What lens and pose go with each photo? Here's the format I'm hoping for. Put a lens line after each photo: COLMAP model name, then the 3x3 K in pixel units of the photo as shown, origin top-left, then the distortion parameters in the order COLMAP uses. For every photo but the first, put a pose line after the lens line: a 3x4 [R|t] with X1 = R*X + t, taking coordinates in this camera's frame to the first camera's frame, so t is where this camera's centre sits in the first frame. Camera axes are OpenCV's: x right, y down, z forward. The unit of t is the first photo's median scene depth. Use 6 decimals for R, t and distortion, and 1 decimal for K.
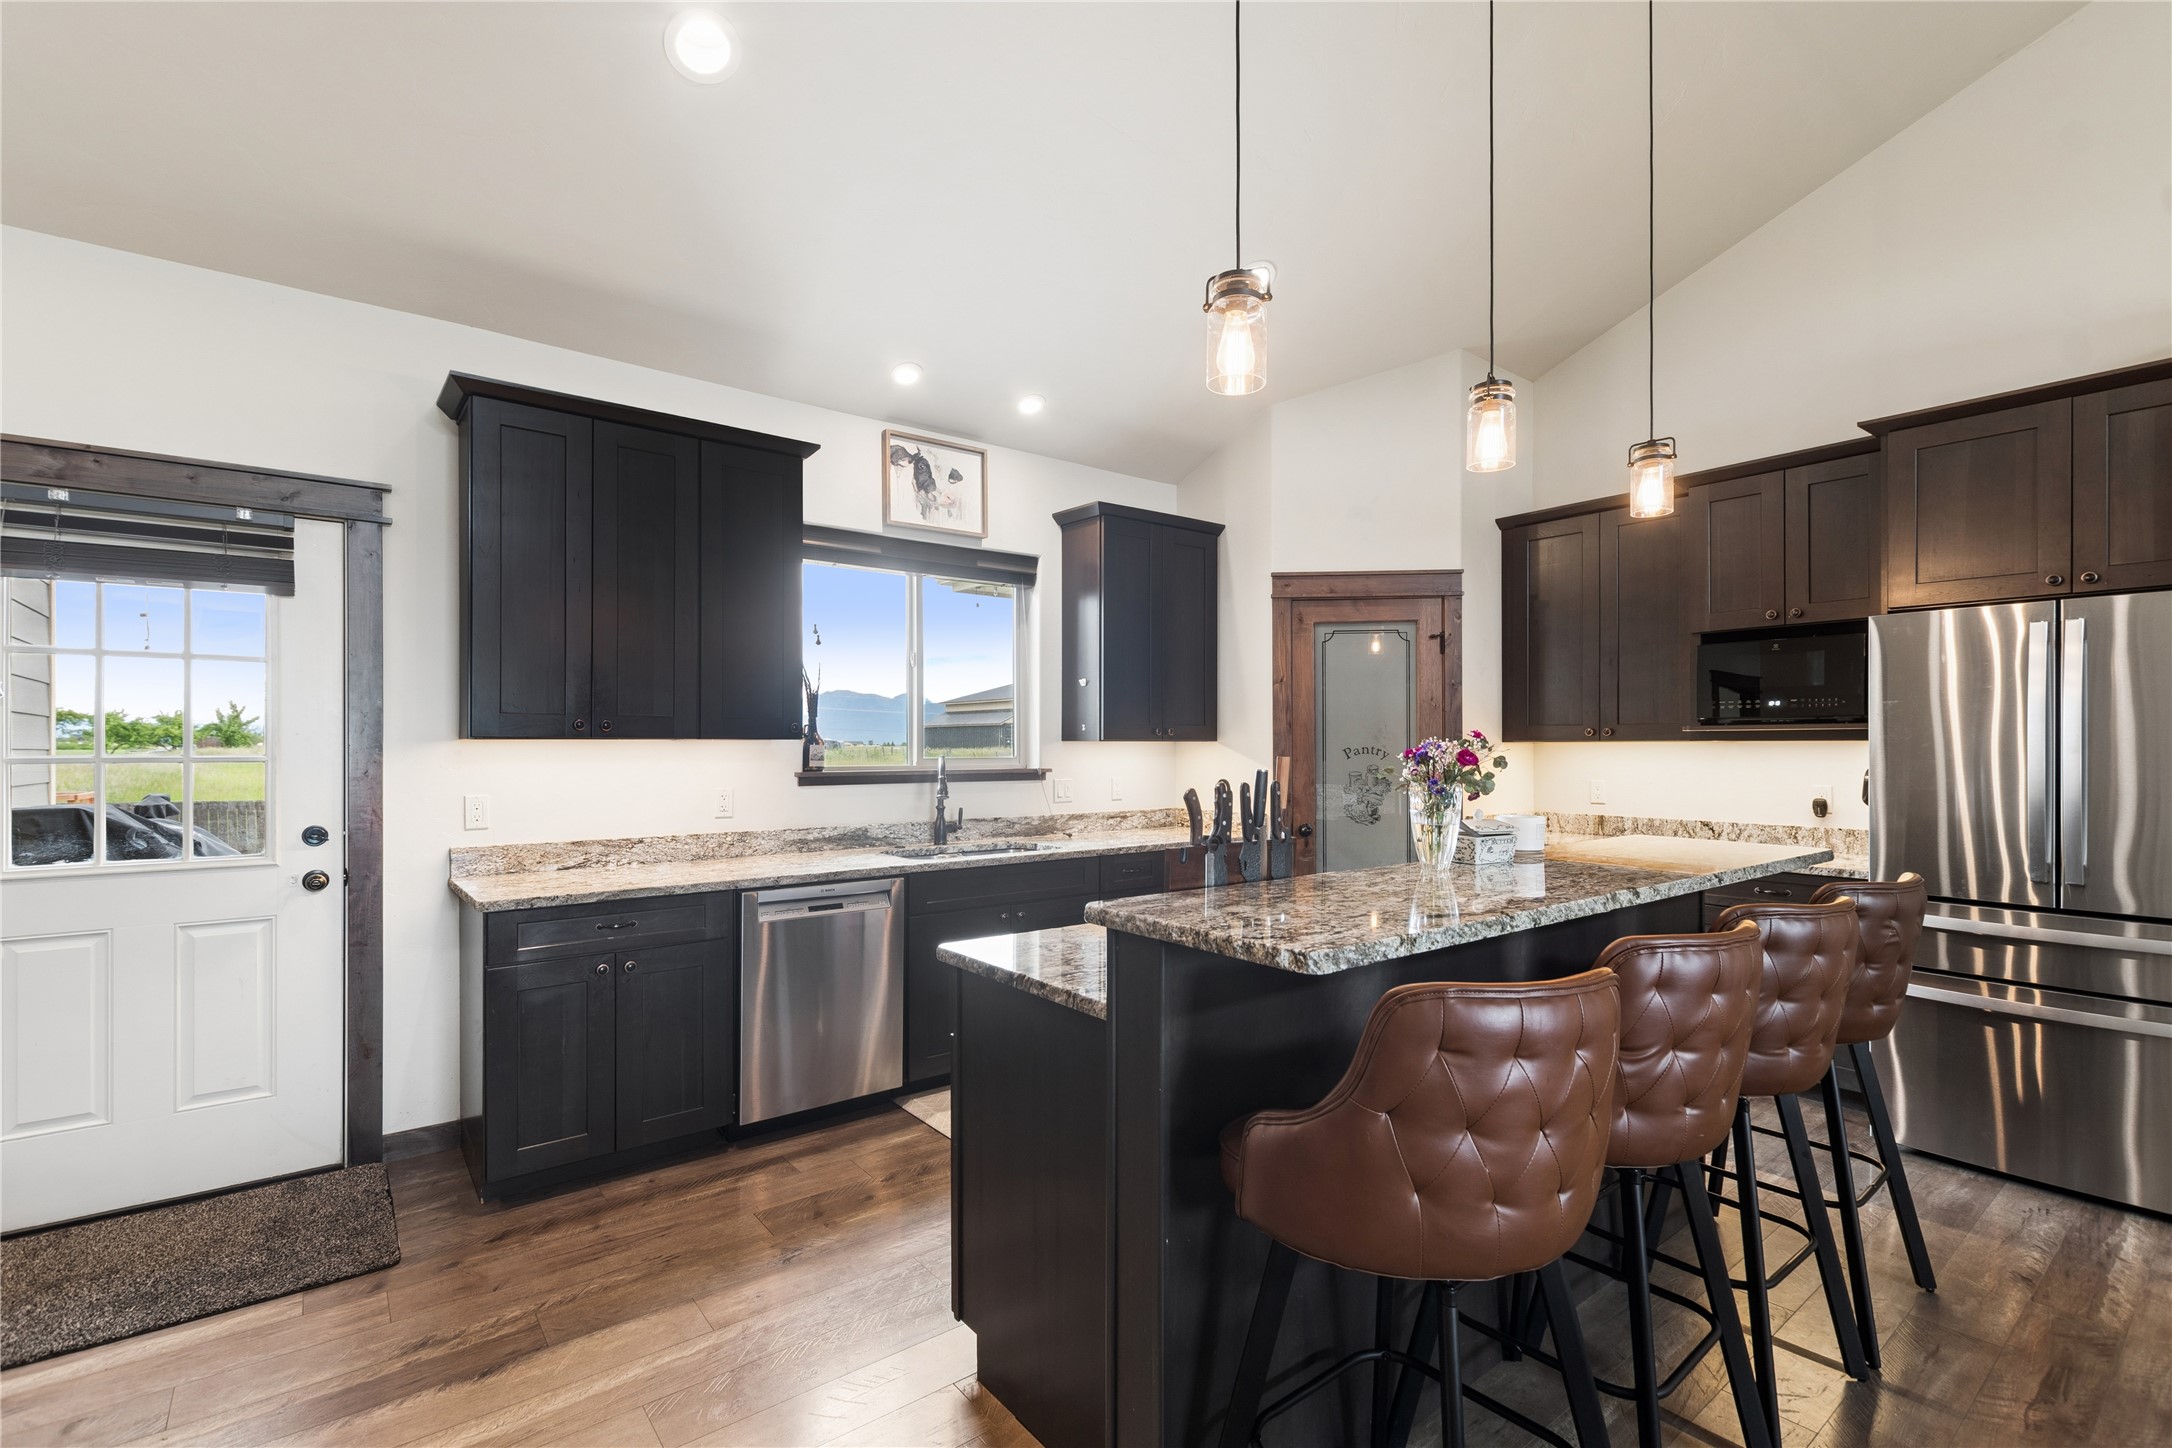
lens RADIAL K [[941.6, 0, 1086.4], [0, 941.6, 730.3], [0, 0, 1]] dist [0.002330, -0.000173]
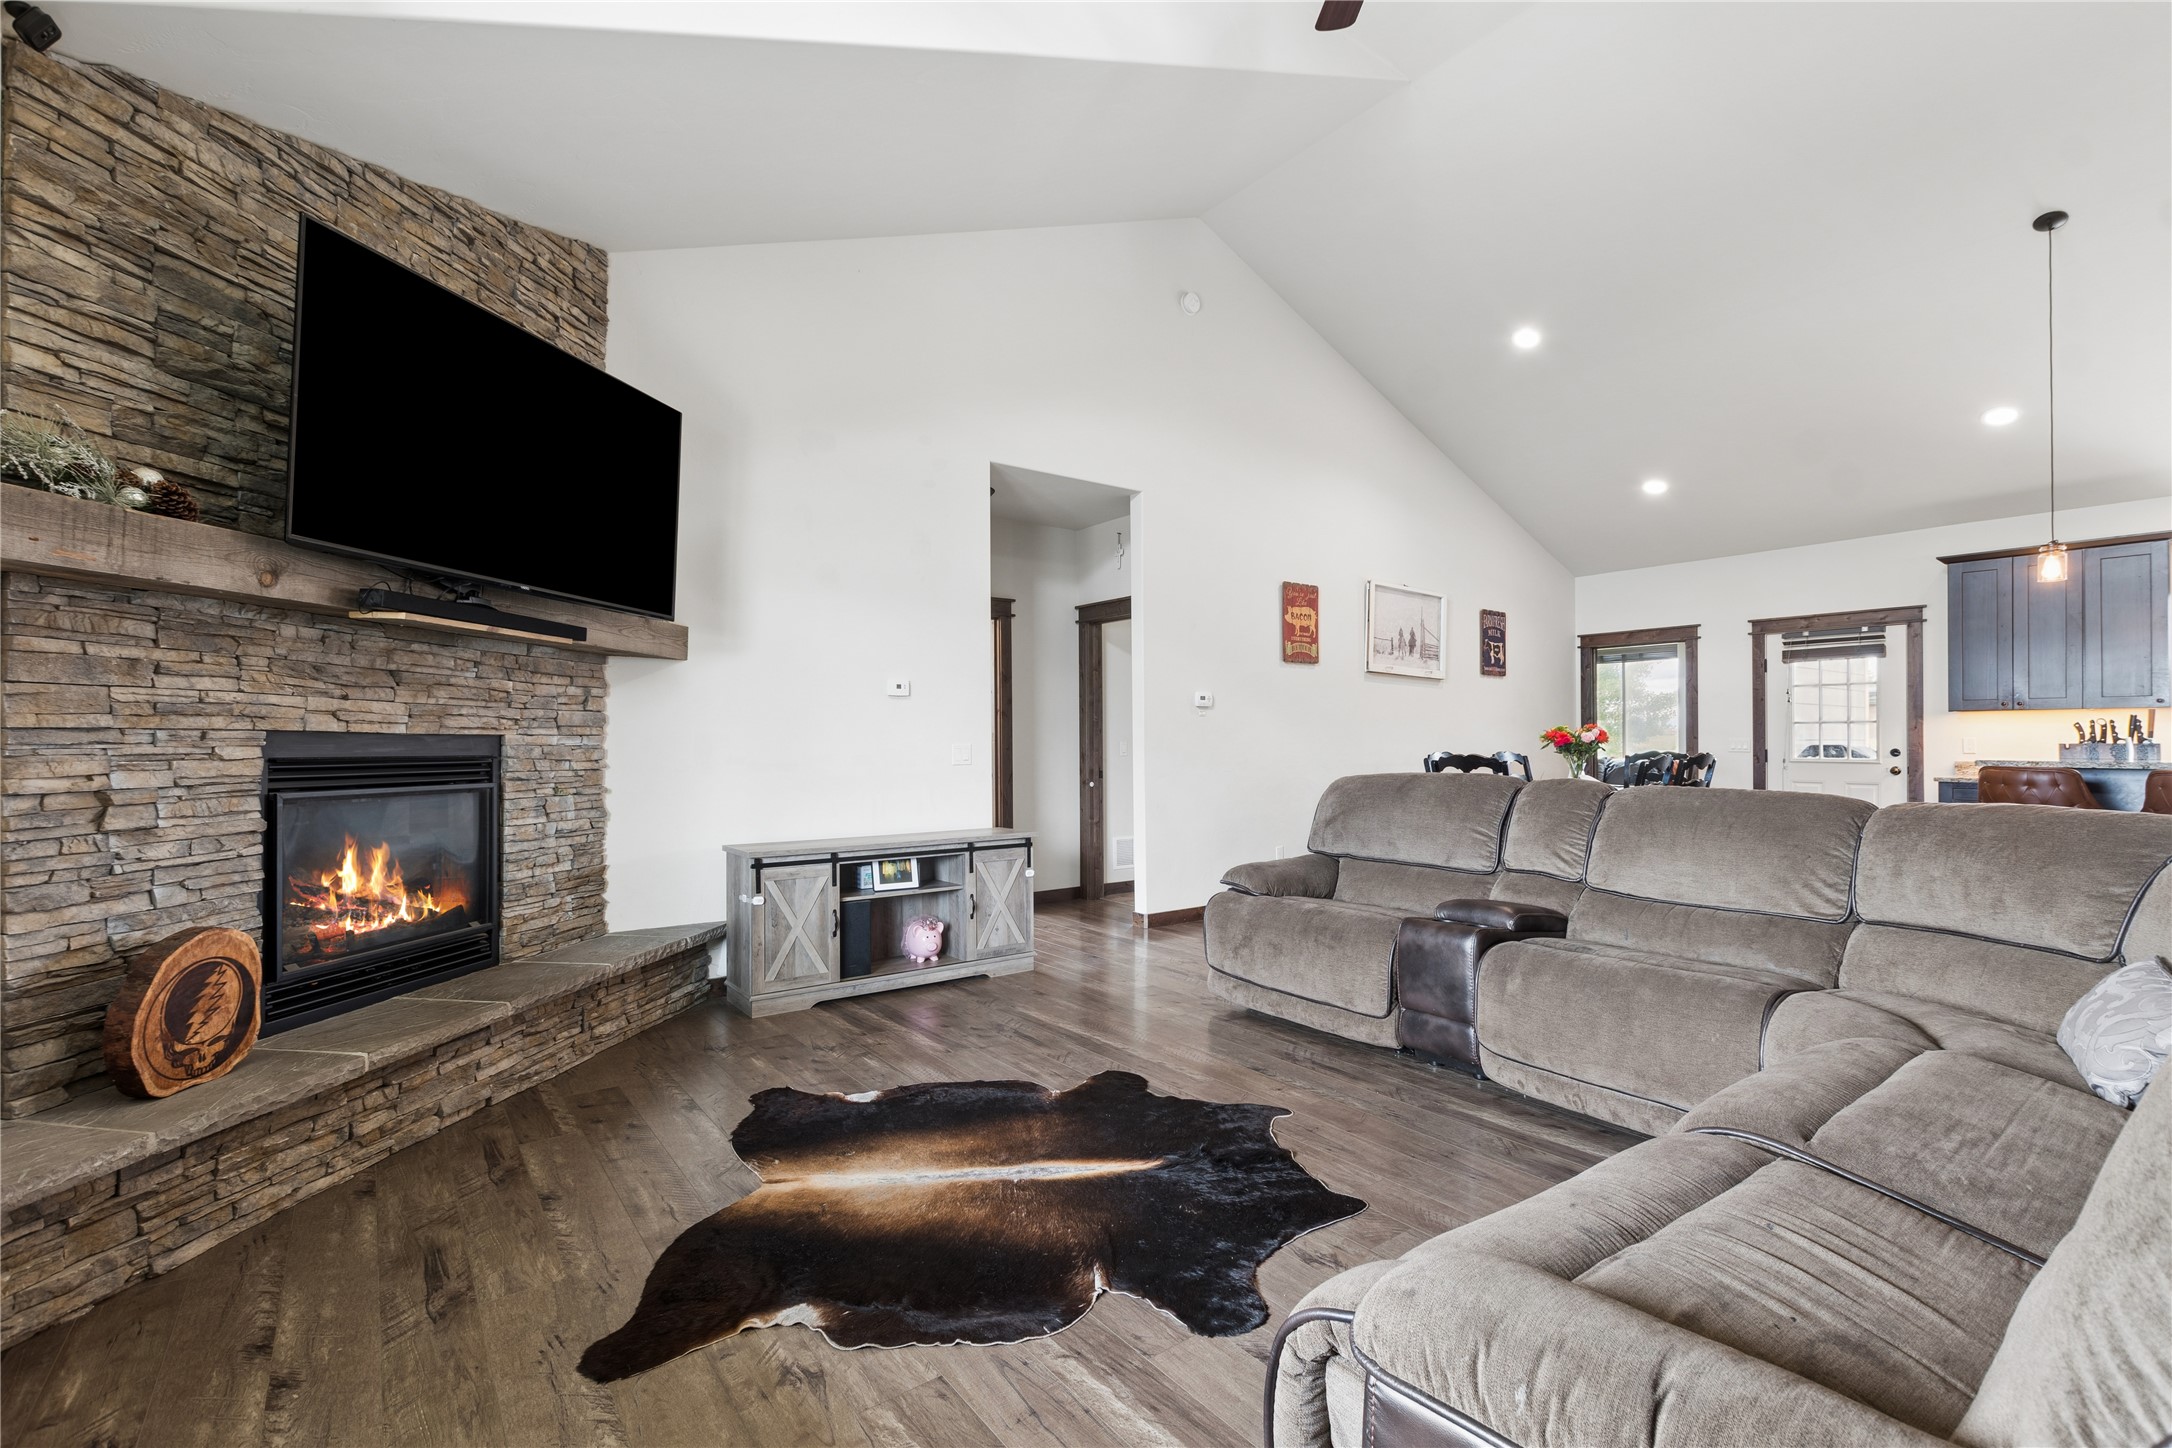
lens RADIAL K [[941.6, 0, 1086.4], [0, 941.6, 730.3], [0, 0, 1]] dist [0.002330, -0.000173]
pose [[-0.019363, -0.007747, -0.999783, 1.225264], [0.018119, 0.999803, -0.008098, 0.024528], [0.999648, -0.018272, -0.019219, -0.775266]]
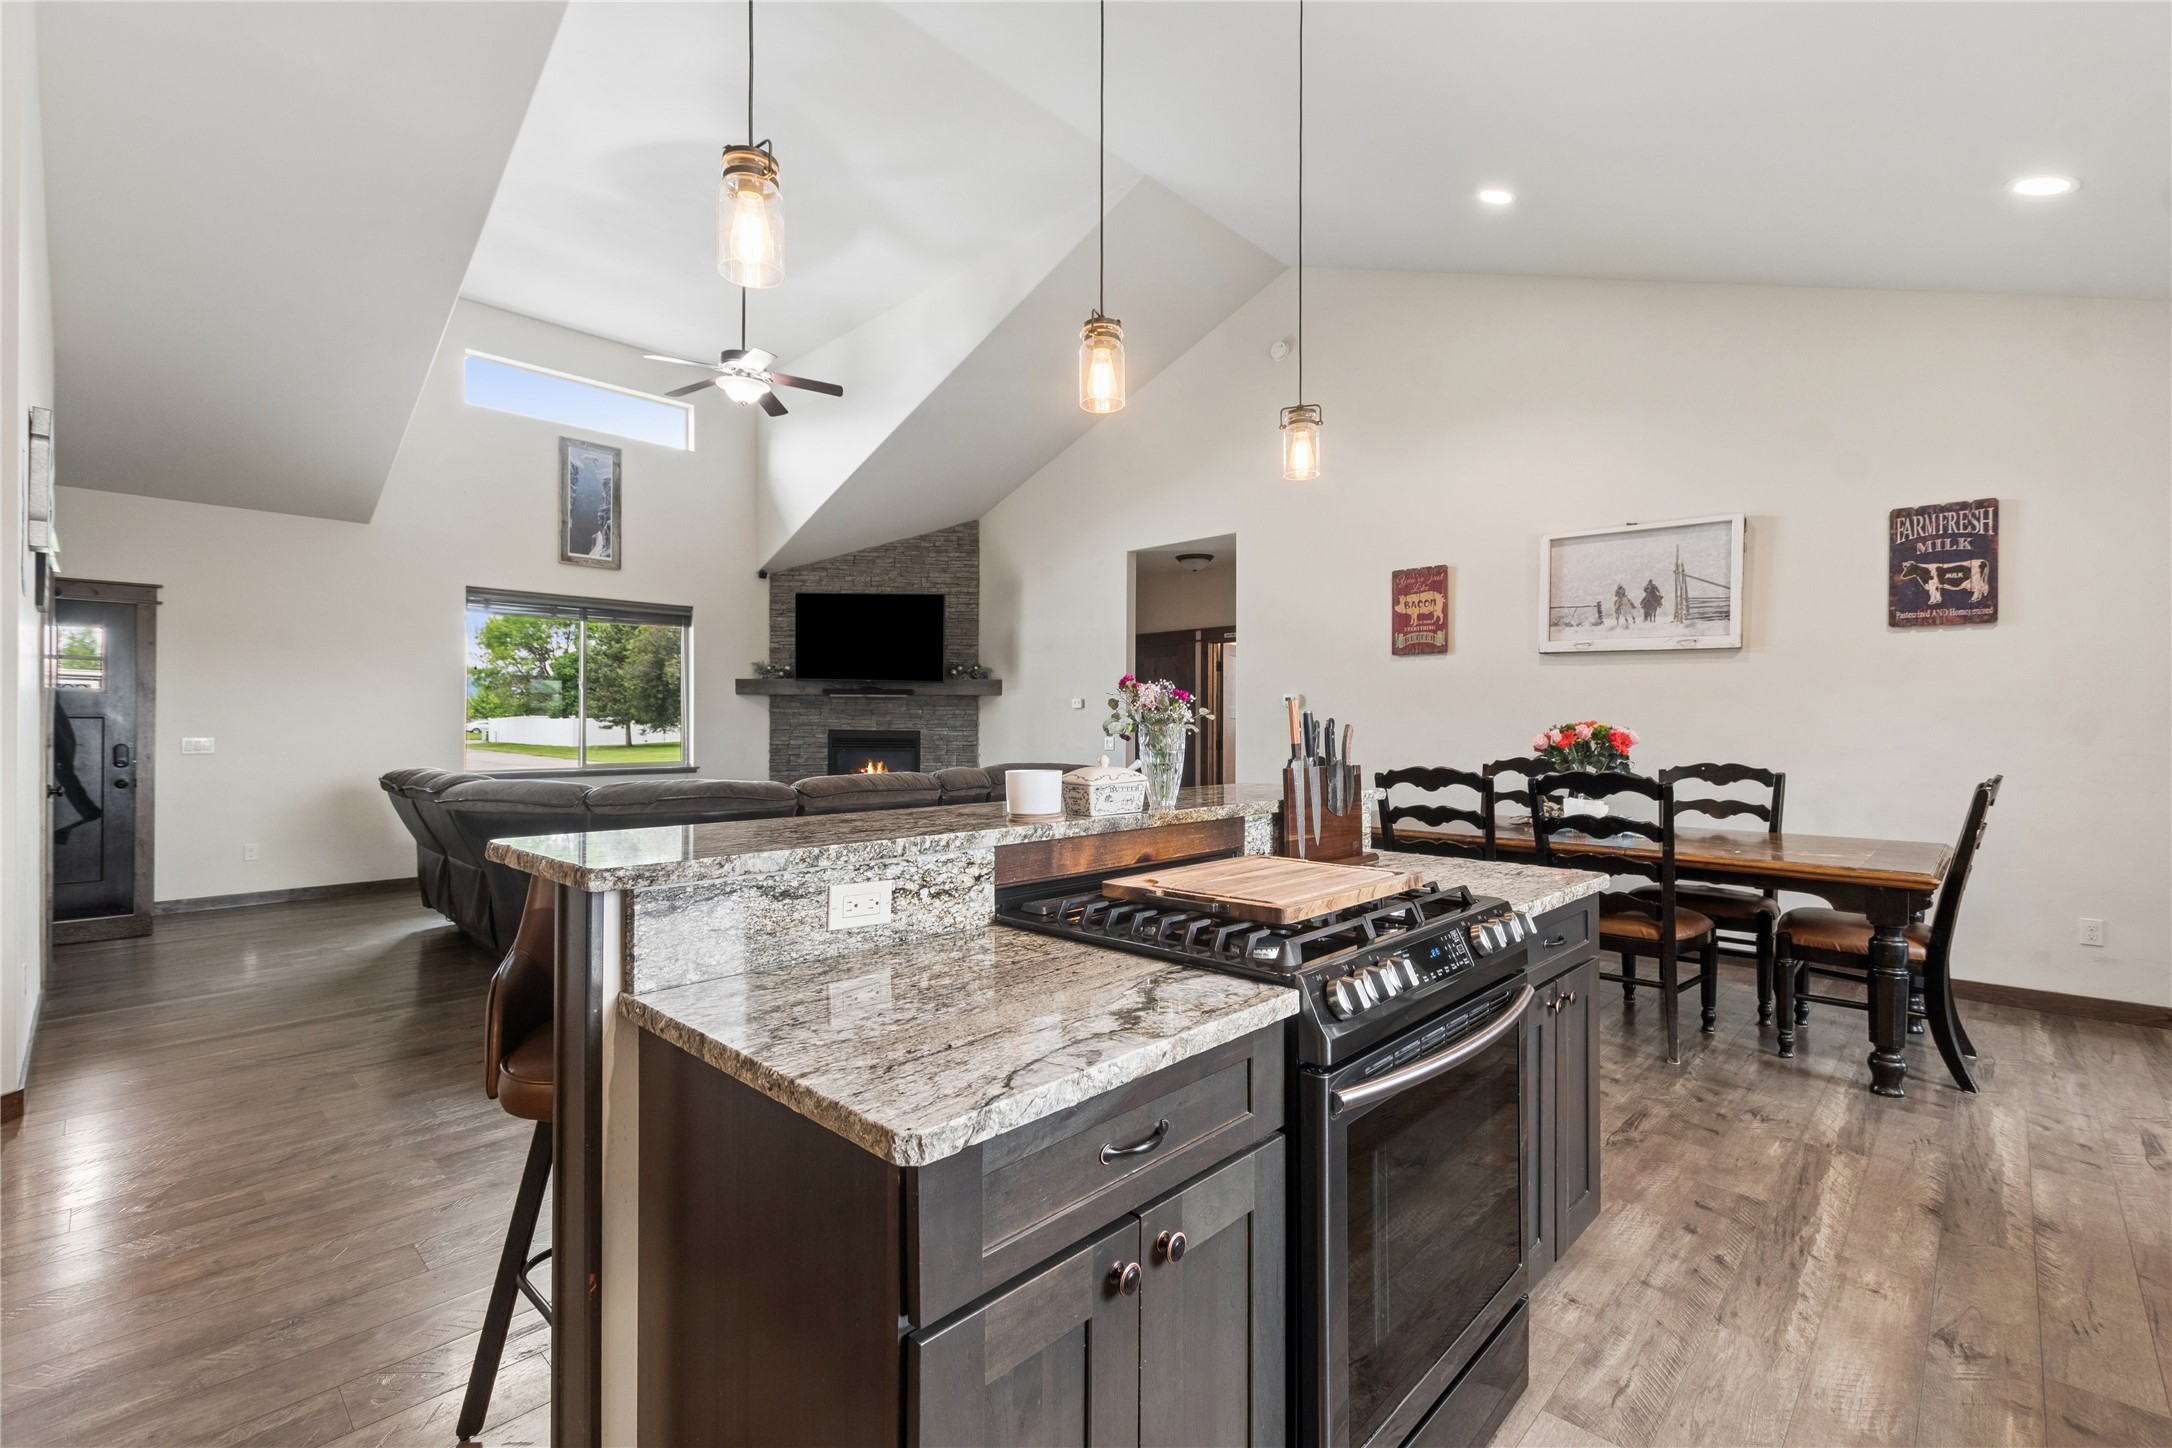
lens RADIAL K [[941.6, 0, 1086.4], [0, 941.6, 730.3], [0, 0, 1]] dist [0.002330, -0.000173]
pose [[-0.989829, 0.000130, -0.142264, 0.301362], [0.001668, 0.999941, -0.010693, 0.036726], [0.142254, -0.010821, -0.989771, 1.008693]]
